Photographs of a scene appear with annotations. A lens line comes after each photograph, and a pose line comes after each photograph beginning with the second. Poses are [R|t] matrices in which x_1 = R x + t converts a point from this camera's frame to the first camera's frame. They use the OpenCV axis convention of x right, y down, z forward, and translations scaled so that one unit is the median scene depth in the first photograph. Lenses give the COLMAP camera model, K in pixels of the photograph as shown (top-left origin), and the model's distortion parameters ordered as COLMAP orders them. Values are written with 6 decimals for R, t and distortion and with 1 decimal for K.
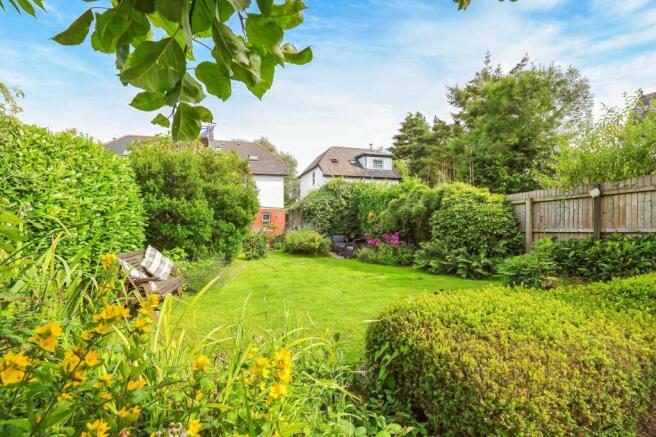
lens RADIAL K [[313.2, 0, 328.0], [0, 313.2, 218.5], [0, 0, 1]] dist [-0.000414, 0.000102]
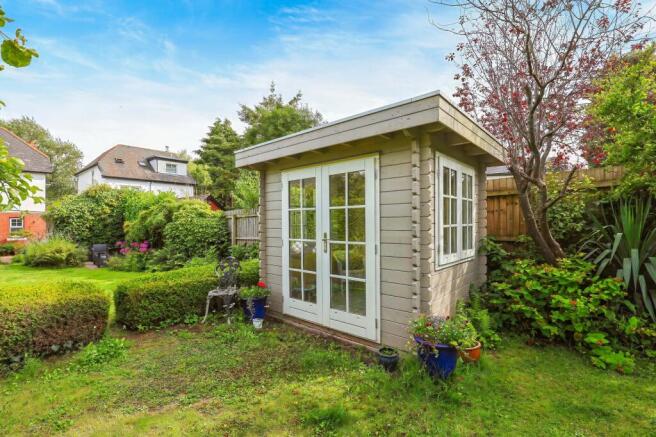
lens RADIAL K [[313.2, 0, 328.0], [0, 313.2, 218.5], [0, 0, 1]] dist [-0.000414, 0.000102]
pose [[0.858583, 0.001728, 0.512672, 0.090171], [0.000143, 0.999993, -0.003610, -0.013513], [-0.512675, 0.003173, 0.858577, -0.123907]]
